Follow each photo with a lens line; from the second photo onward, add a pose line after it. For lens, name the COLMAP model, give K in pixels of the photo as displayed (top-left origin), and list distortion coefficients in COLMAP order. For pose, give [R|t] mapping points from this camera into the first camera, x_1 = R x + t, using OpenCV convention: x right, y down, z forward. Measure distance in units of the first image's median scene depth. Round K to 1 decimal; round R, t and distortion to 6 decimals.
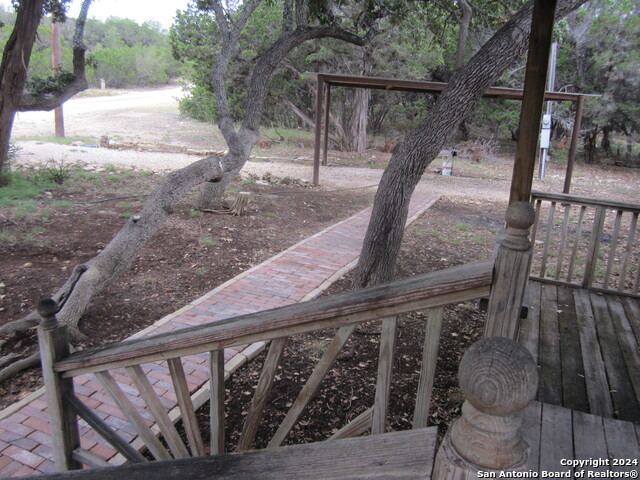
lens RADIAL K [[525.7, 0, 320.0], [0, 525.7, 240.0], [0, 0, 1]] dist [-0.061183, 0.013664]
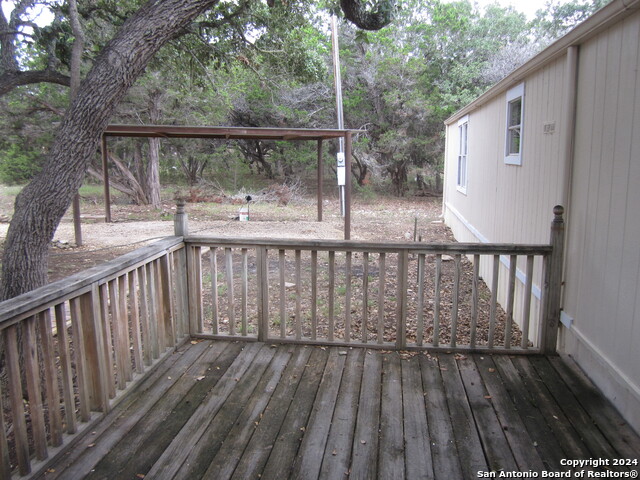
lens RADIAL K [[525.7, 0, 320.0], [0, 525.7, 240.0], [0, 0, 1]] dist [-0.061183, 0.013664]
pose [[0.963184, -0.094472, 0.251696, 0.130466], [0.116874, 0.990268, -0.075563, 0.001003], [-0.242108, 0.102198, 0.964852, 0.034320]]
